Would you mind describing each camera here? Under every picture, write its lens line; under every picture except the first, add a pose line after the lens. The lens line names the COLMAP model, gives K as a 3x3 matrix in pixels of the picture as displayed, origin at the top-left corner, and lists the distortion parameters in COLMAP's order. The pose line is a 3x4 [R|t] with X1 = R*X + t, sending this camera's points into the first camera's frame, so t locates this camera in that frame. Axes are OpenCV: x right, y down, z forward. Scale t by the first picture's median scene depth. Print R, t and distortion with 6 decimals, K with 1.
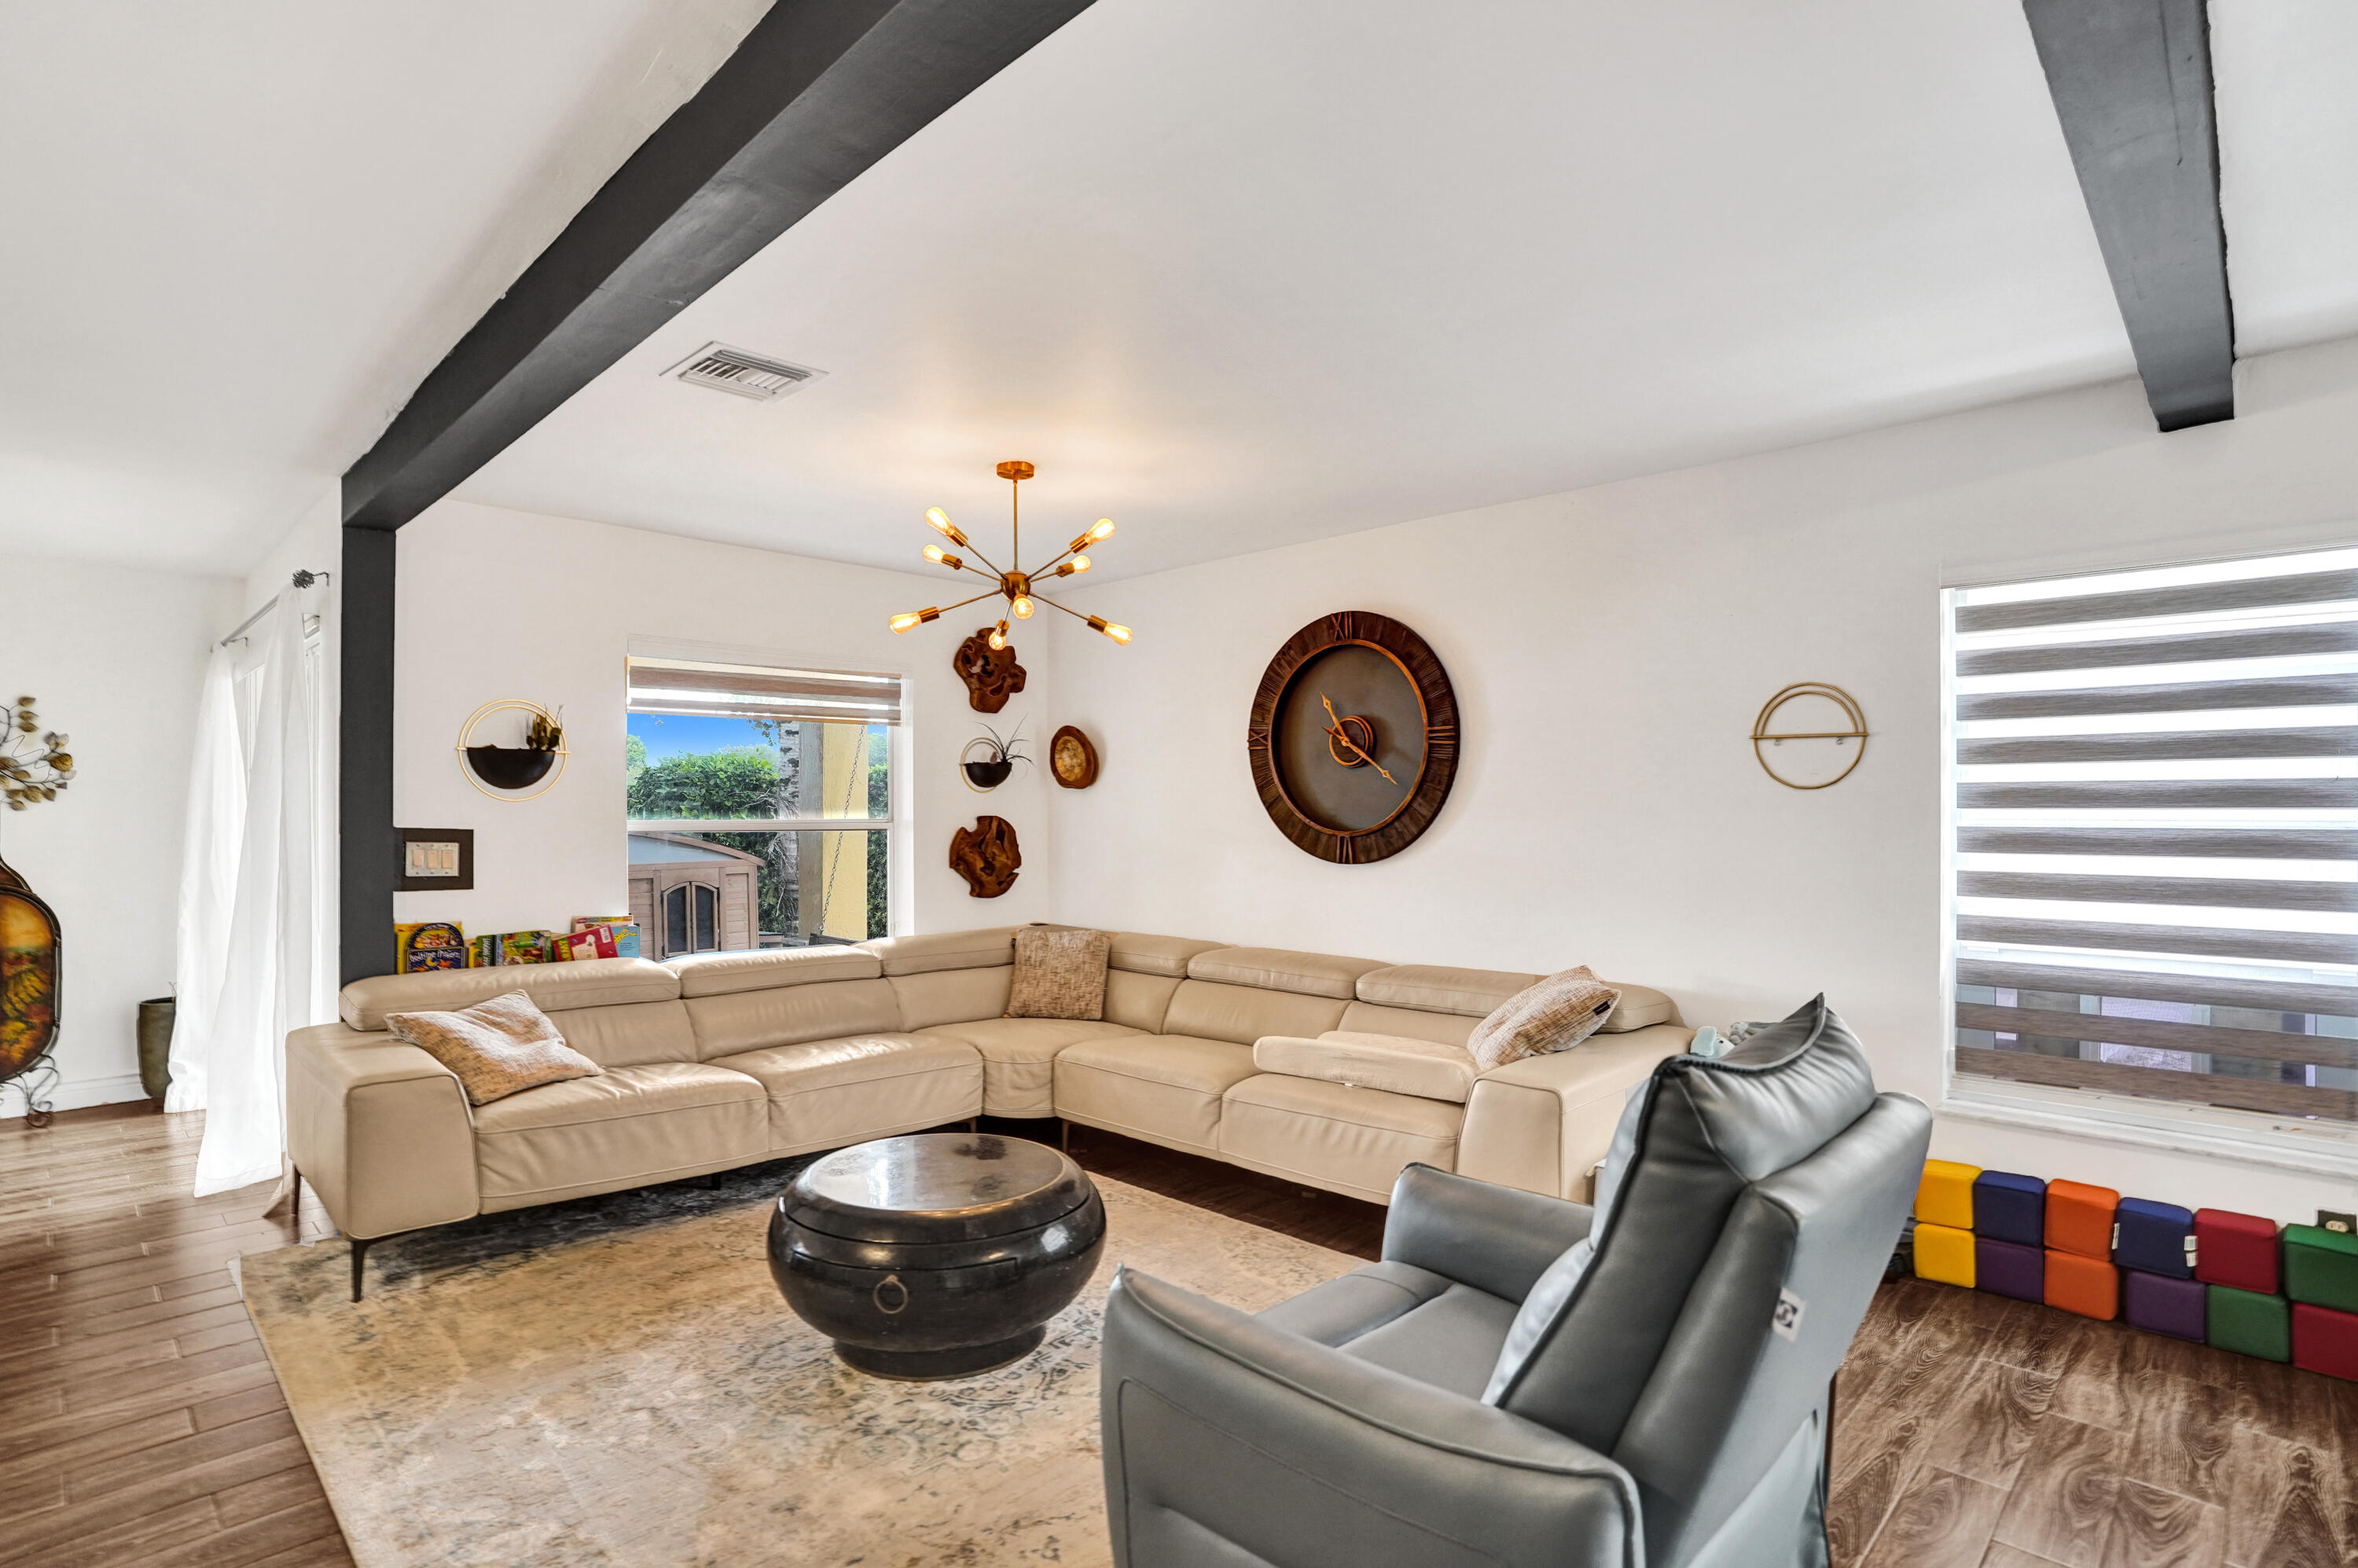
lens RADIAL K [[1159.0, 0, 1184.7], [0, 1159.0, 794.1], [0, 0, 1]] dist [-0.042307, 0.000659]
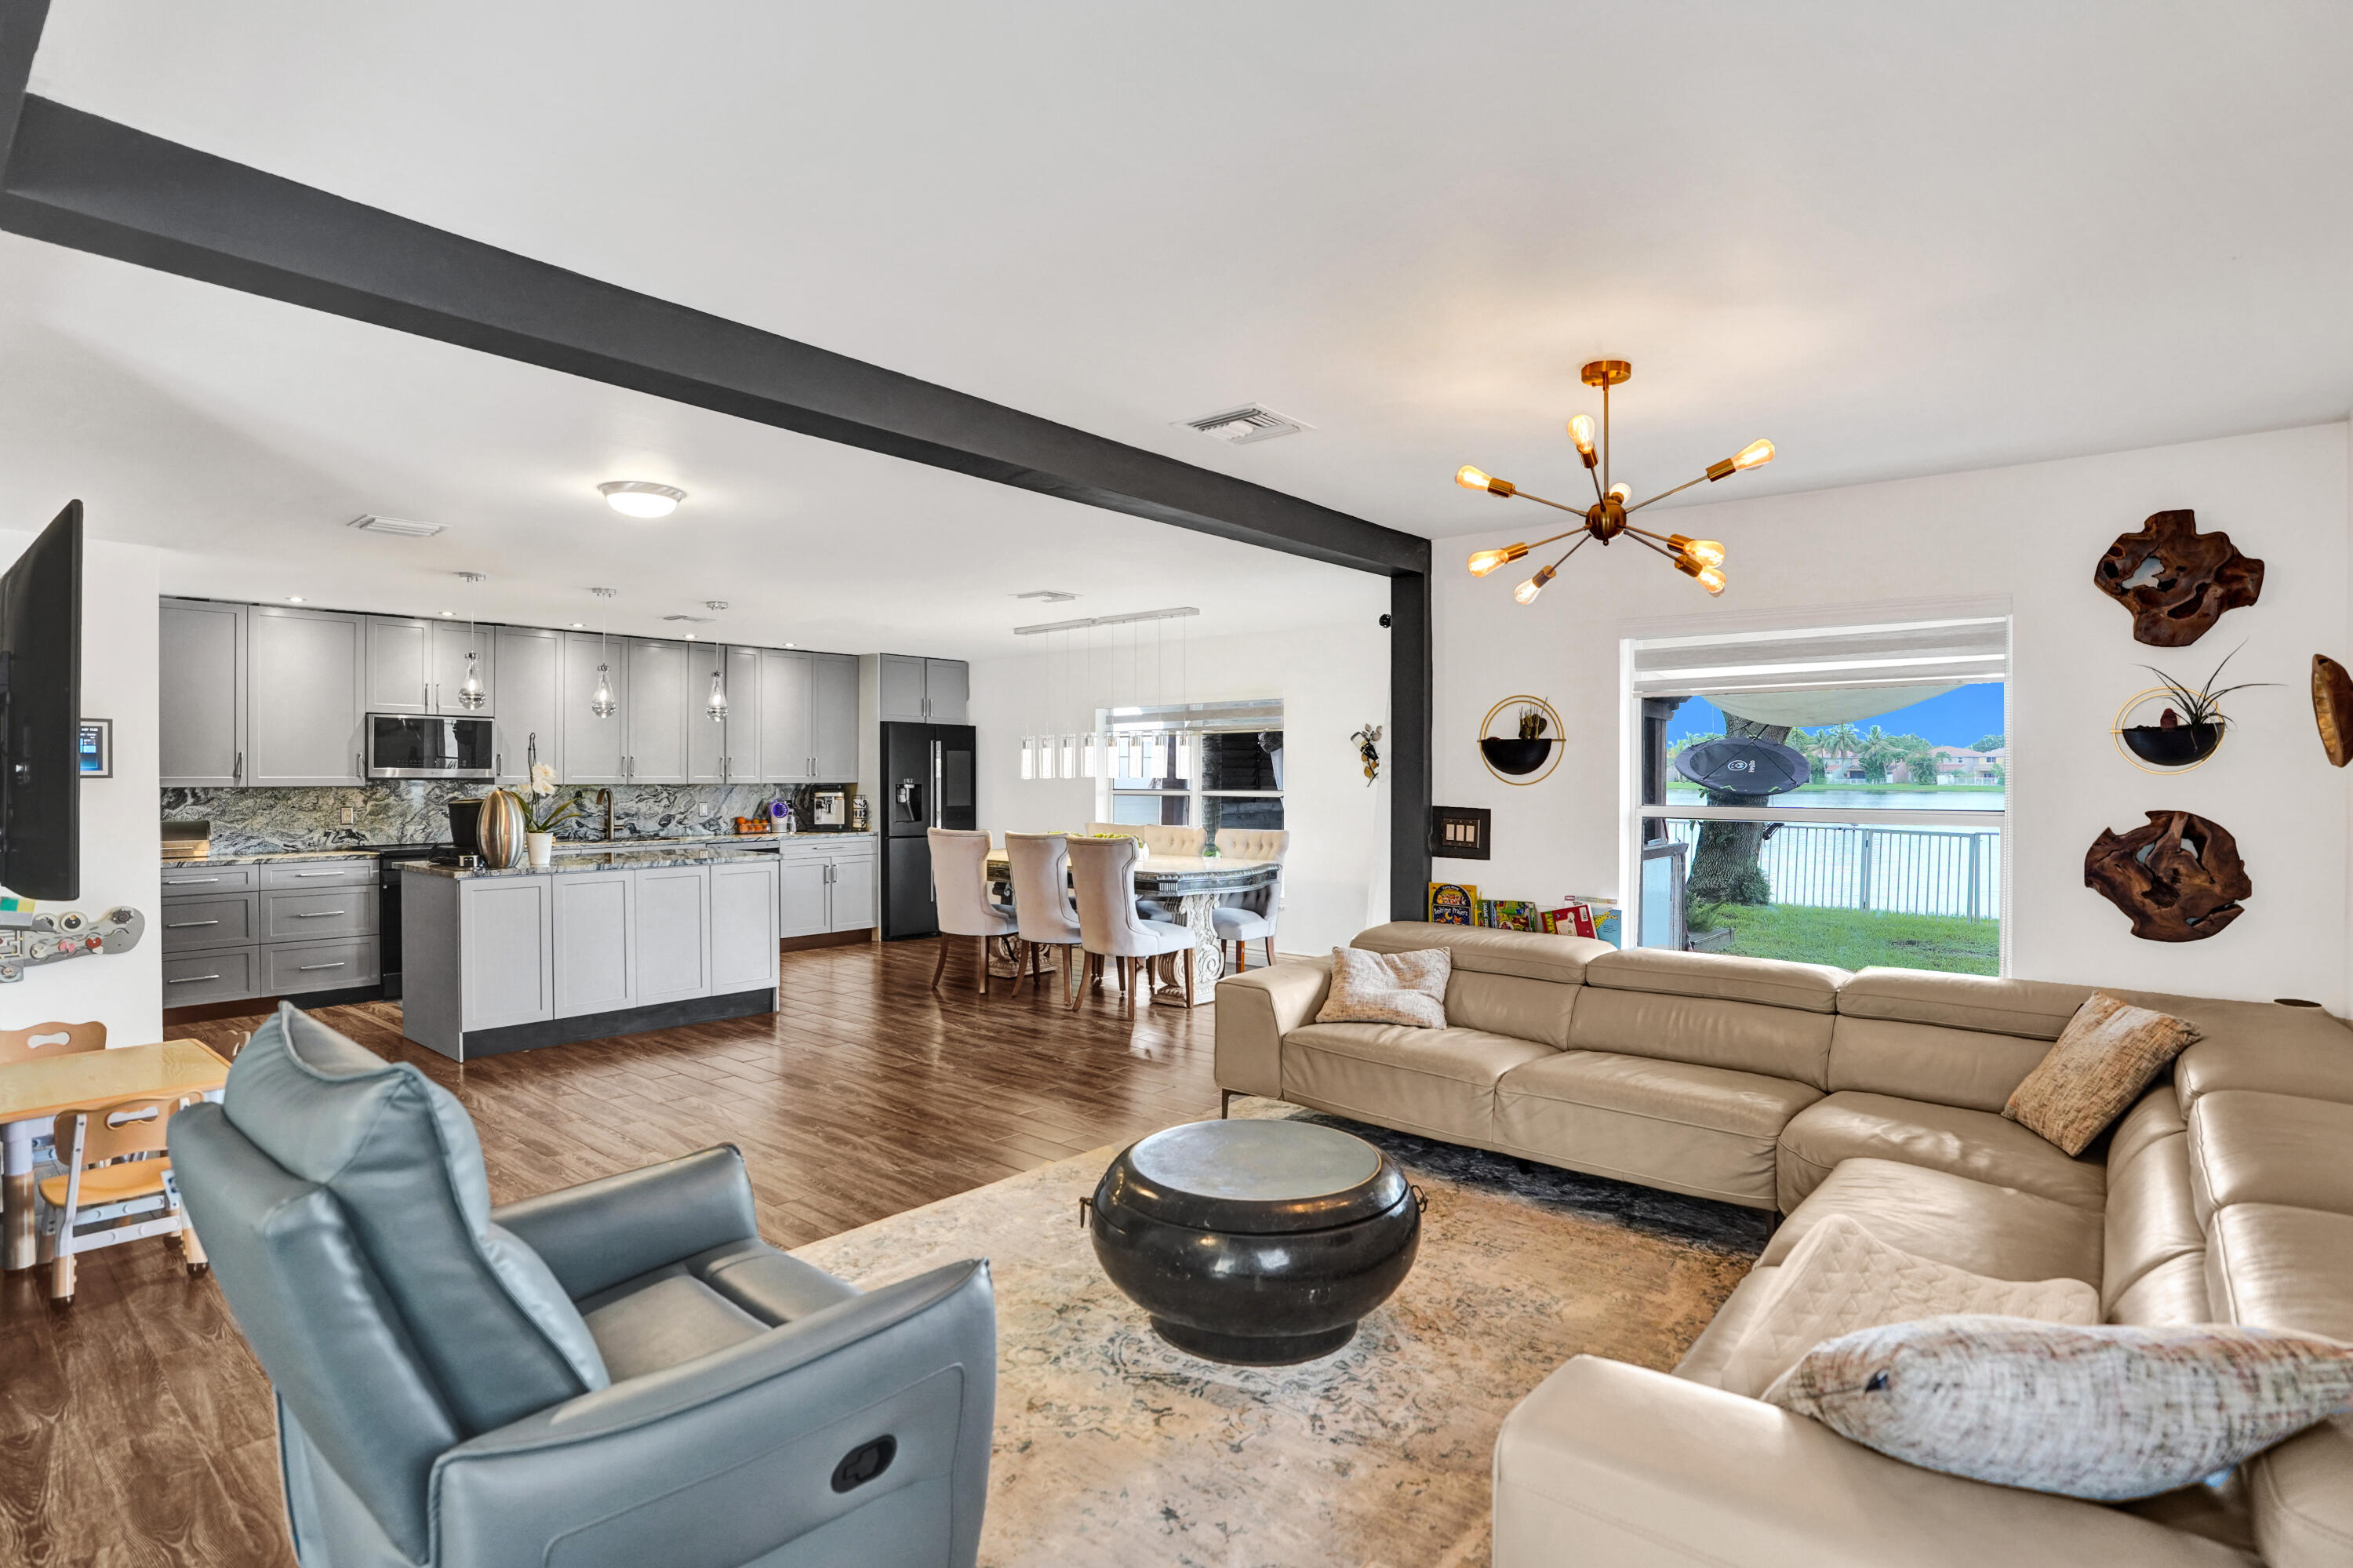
lens RADIAL K [[1156.7, 0, 1183.6], [0, 1156.7, 783.5], [0, 0, 1]] dist [-0.042307, 0.000659]
pose [[0.092673, -0.000720, -0.995696, 0.507161], [0.001841, 0.999998, -0.000552, 0.004449], [0.995695, -0.001782, 0.092674, 0.553785]]
